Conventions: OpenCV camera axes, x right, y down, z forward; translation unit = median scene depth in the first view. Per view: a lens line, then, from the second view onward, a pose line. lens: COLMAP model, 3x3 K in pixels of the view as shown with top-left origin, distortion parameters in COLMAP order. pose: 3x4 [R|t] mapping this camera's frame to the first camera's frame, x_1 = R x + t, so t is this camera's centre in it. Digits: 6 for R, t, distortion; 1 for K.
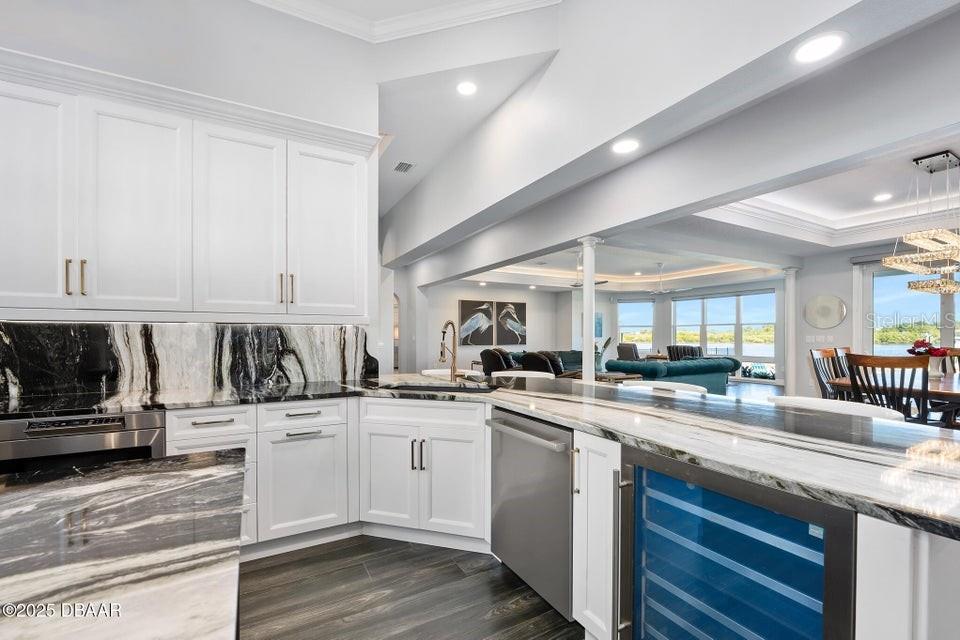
lens RADIAL K [[394.5, 0, 477.8], [0, 394.5, 335.7], [0, 0, 1]] dist [-0.000716, 0.000238]
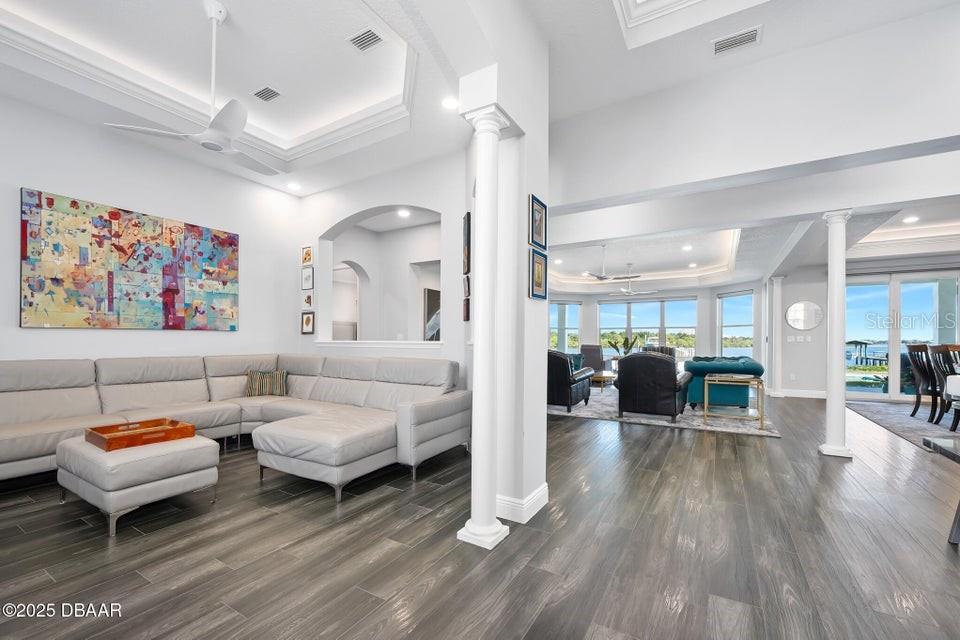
lens RADIAL K [[394.5, 0, 477.8], [0, 394.5, 335.7], [0, 0, 1]] dist [-0.000716, 0.000238]
pose [[0.857195, 0.008924, 0.514915, -0.330441], [-0.002876, 0.999917, -0.012542, 0.009005], [-0.514984, 0.009270, 0.857150, 0.287072]]
